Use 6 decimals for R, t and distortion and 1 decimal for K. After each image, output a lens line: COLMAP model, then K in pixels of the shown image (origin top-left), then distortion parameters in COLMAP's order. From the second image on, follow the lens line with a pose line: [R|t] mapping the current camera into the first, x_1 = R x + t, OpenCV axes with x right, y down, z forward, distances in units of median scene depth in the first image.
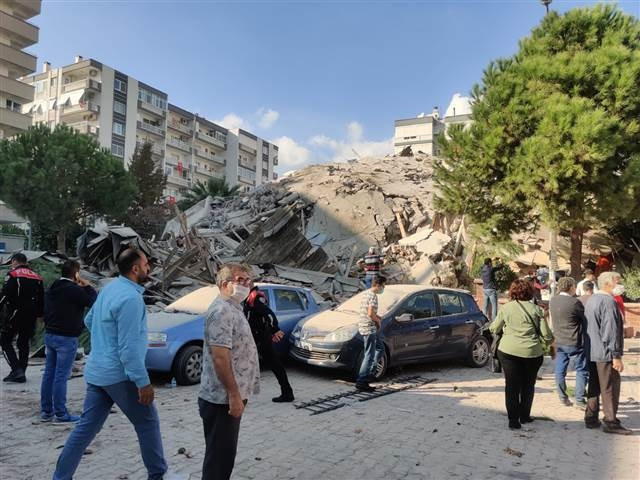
lens RADIAL K [[480.8, 0, 319.4], [0, 480.8, 252.1], [0, 0, 1]] dist [0.036809, -0.000794]
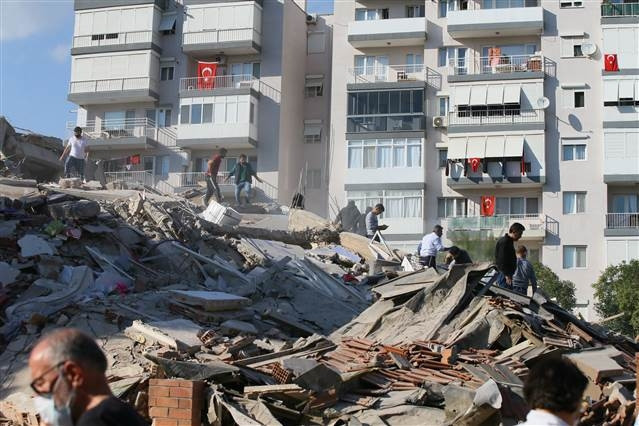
lens RADIAL K [[1289.9, 0, 313.3], [0, 1289.9, 215.1], [0, 0, 1]] dist [-0.321160, 0.000000]
pose [[0.992395, 0.022779, 0.120967, 0.241613], [-0.013496, 0.996939, -0.077016, -0.001127], [-0.122351, 0.074798, 0.989664, -0.098972]]
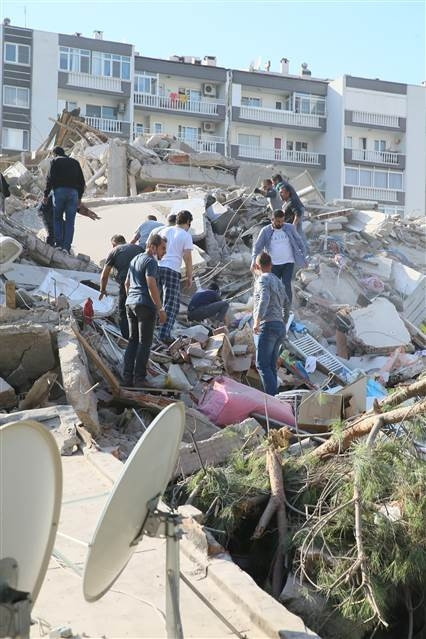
lens RADIAL K [[1205.7, 0, 214.8], [0, 1205.7, 321.3], [0, 0, 1]] dist [0.257535, 0.000000]
pose [[0.777514, -0.068374, -0.625138, 0.518528], [0.042488, 0.997512, -0.056257, 0.016108], [0.627429, 0.017180, 0.778484, 0.136598]]
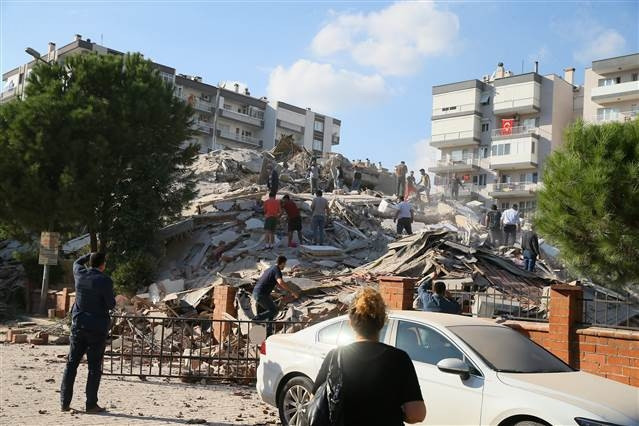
lens RADIAL K [[719.2, 0, 318.9], [0, 719.2, 215.6], [0, 0, 1]] dist [0.070906, 0.000000]
pose [[0.948082, 0.006789, -0.317953, 0.359506], [-0.027086, 0.997863, -0.059459, -0.000189], [0.316870, 0.064984, 0.946240, -0.111961]]
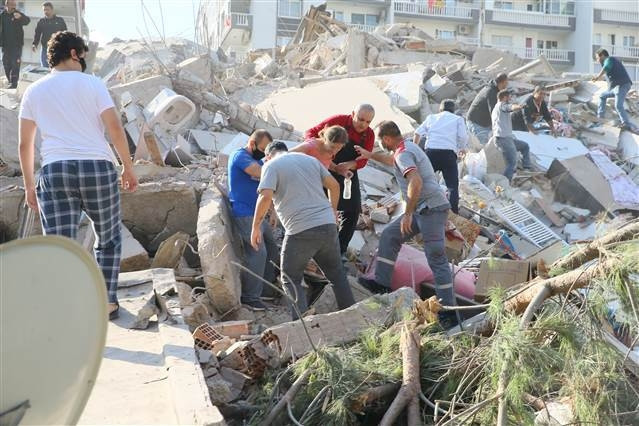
lens RADIAL K [[1055.1, 0, 321.1], [0, 1055.1, 213.2], [0, 0, 1]] dist [0.211405, 0.000000]
pose [[0.676424, -0.070054, -0.733174, 0.500462], [0.037527, 0.997451, -0.060682, 0.018756], [0.735556, 0.013533, 0.677329, 0.179273]]
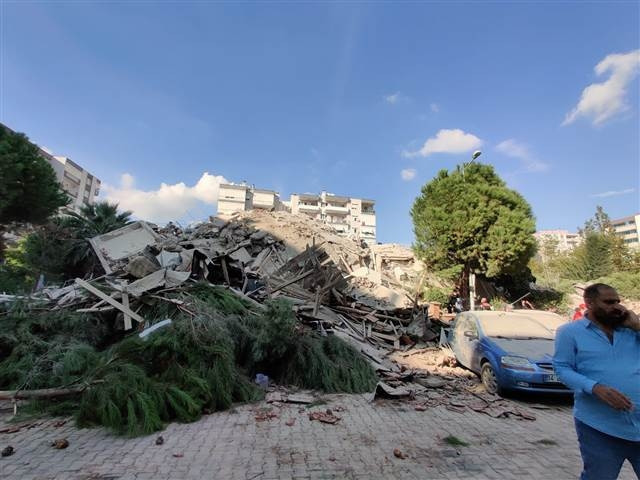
lens RADIAL K [[318.3, 0, 321.2], [0, 318.3, 230.2], [0, 0, 1]] dist [0.011003, -0.002595]
pose [[0.793980, 0.135617, 0.592625, -0.153677], [-0.048753, 0.985865, -0.160289, 0.001847], [-0.605986, 0.098374, 0.789369, 0.082343]]
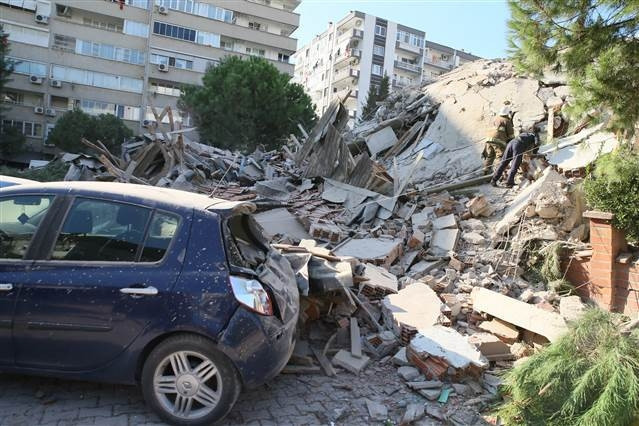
lens RADIAL K [[437.2, 0, 325.4], [0, 437.2, 218.6], [0, 0, 1]] dist [-0.095950, 0.078744]
pose [[0.813810, 0.073097, -0.576516, 0.079684], [-0.033282, 0.996292, 0.079339, 0.009073], [0.580178, -0.045379, 0.813225, 0.113944]]
